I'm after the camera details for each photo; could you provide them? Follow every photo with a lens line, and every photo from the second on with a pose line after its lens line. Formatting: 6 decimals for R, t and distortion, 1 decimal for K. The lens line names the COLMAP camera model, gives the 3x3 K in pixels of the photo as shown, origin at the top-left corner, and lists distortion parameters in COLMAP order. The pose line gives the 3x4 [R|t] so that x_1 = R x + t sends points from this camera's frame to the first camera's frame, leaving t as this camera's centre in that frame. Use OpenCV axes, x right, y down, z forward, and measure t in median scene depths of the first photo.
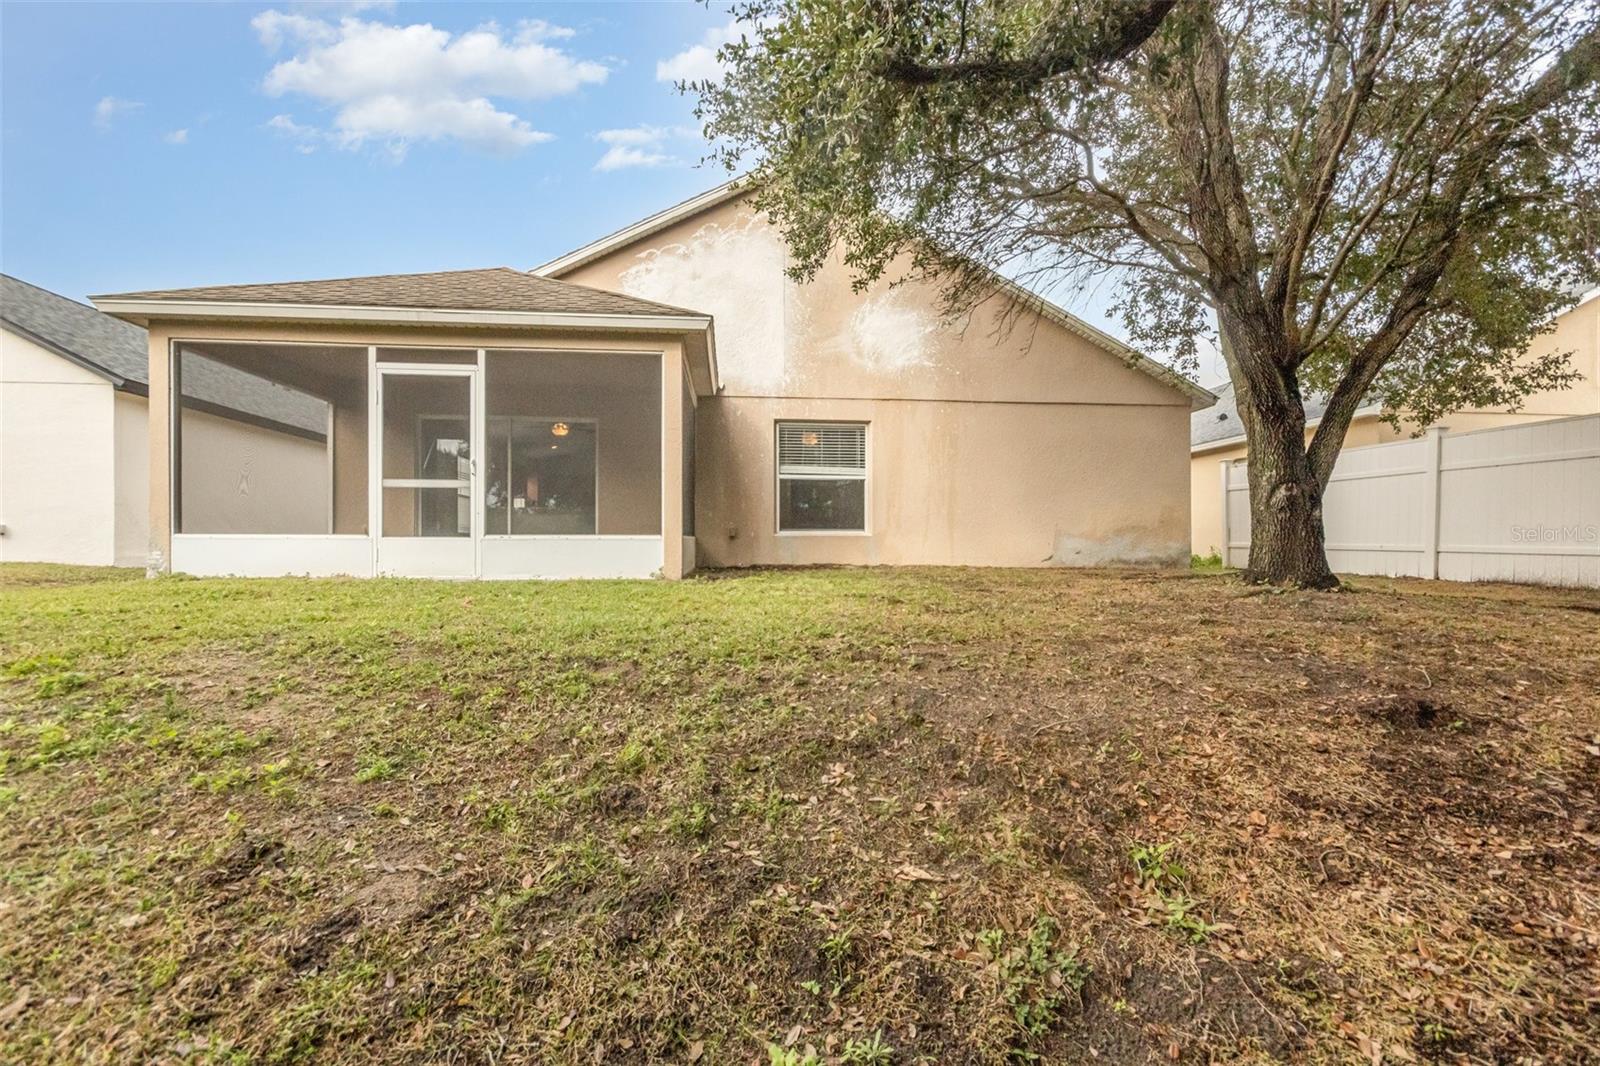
lens RADIAL K [[754.4, 0, 810.5], [0, 754.4, 539.7], [0, 0, 1]] dist [0.000589, -0.000417]
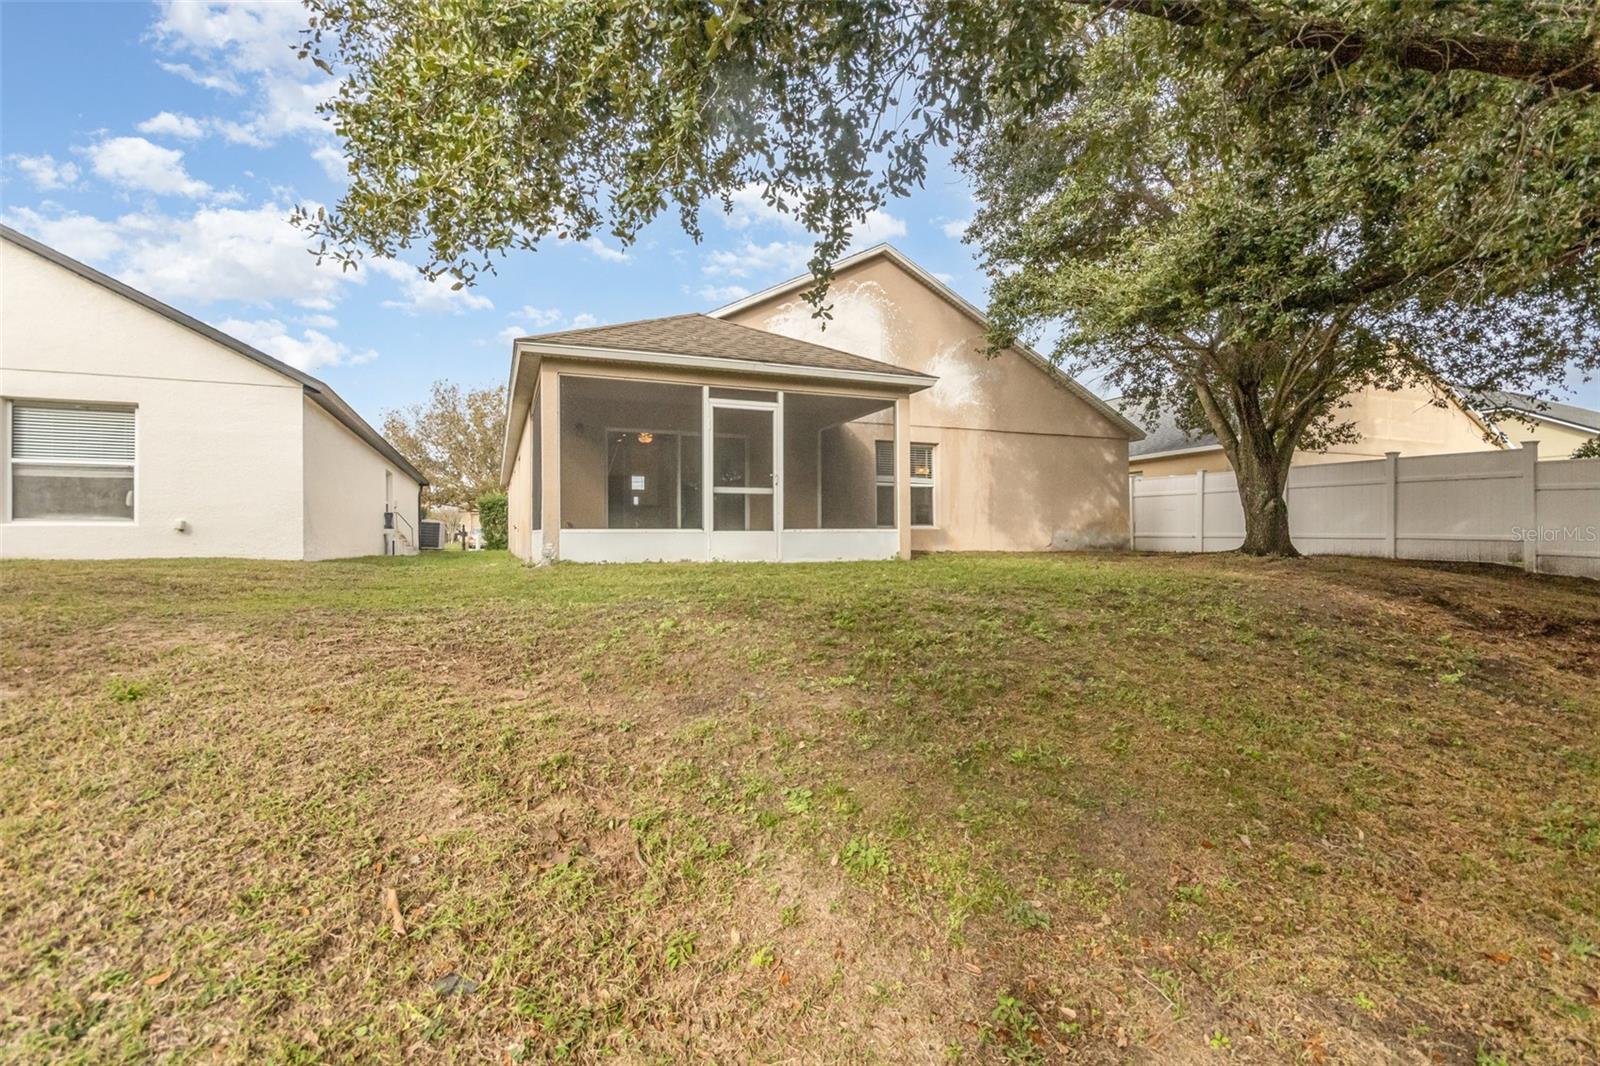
lens RADIAL K [[739.4, 0, 807.9], [0, 739.4, 532.5], [0, 0, 1]] dist [-0.001283, -0.000014]
pose [[0.955328, -0.003831, 0.295523, -0.651751], [0.004021, 0.999992, -0.000036, 0.000174], [-0.295520, 0.001222, 0.955336, -0.232738]]
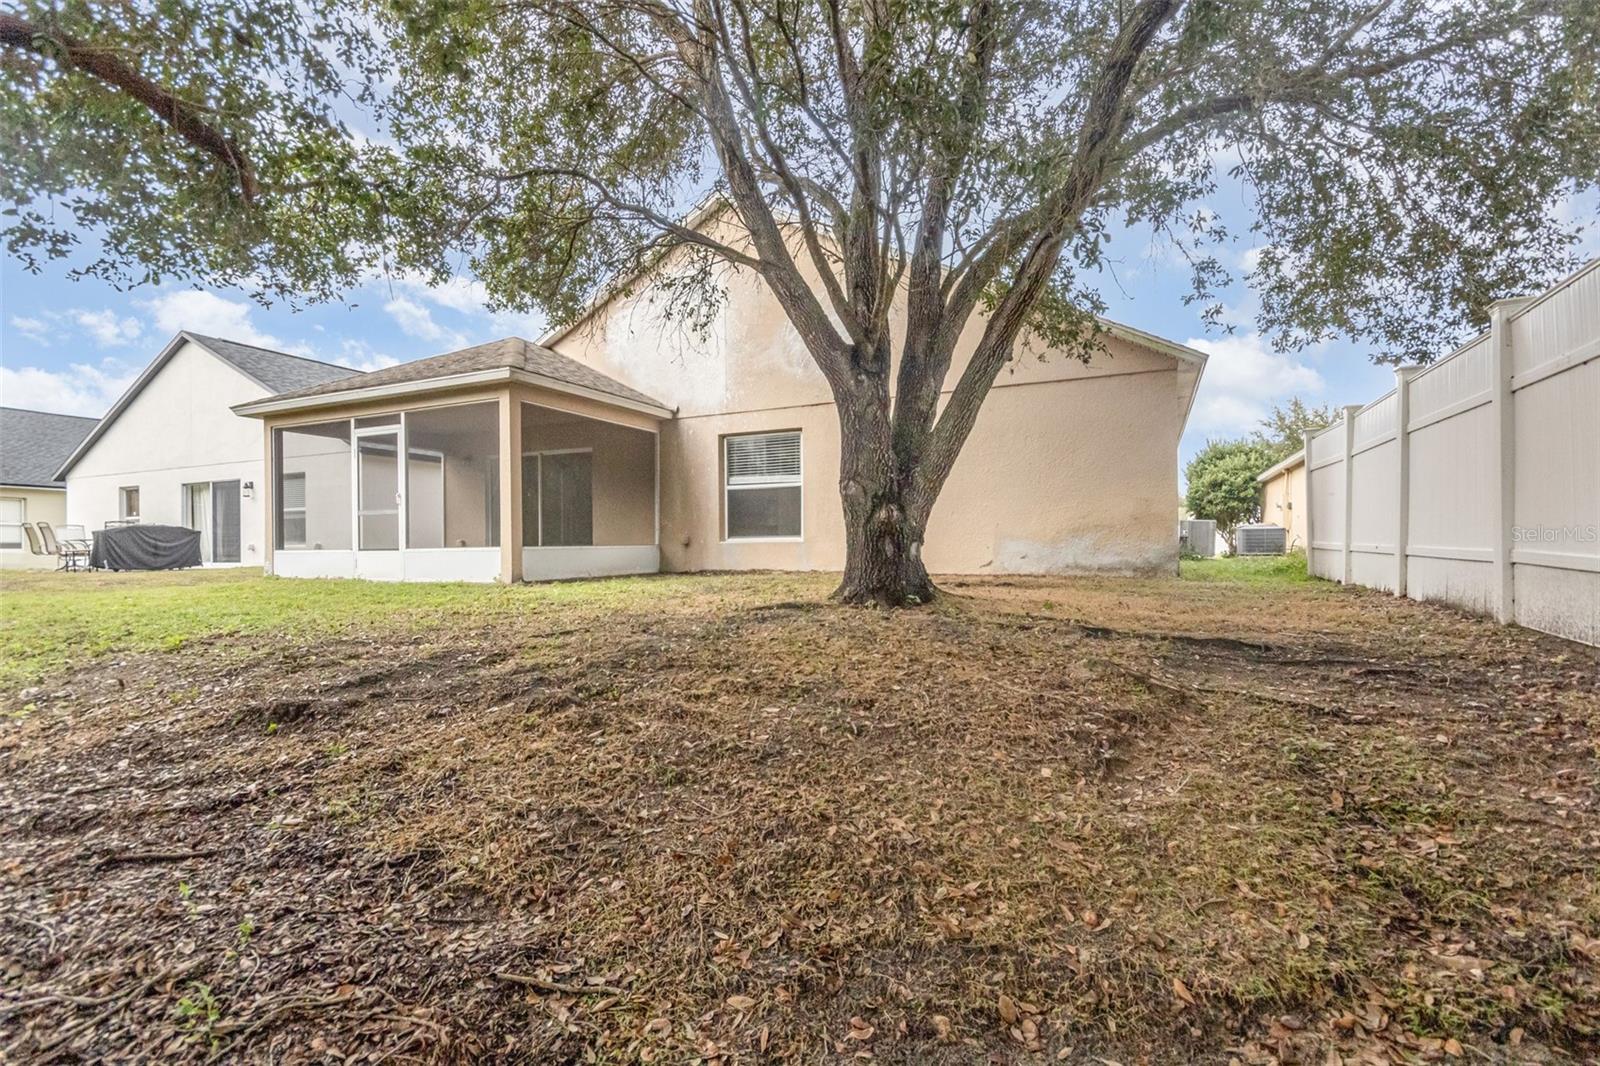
lens RADIAL K [[754.4, 0, 810.5], [0, 754.4, 539.7], [0, 0, 1]] dist [0.000589, -0.000417]
pose [[0.863601, -0.017137, -0.503884, 0.731176], [0.017082, 0.999843, -0.004726, -0.003044], [0.503886, -0.004526, 0.863758, 0.163294]]
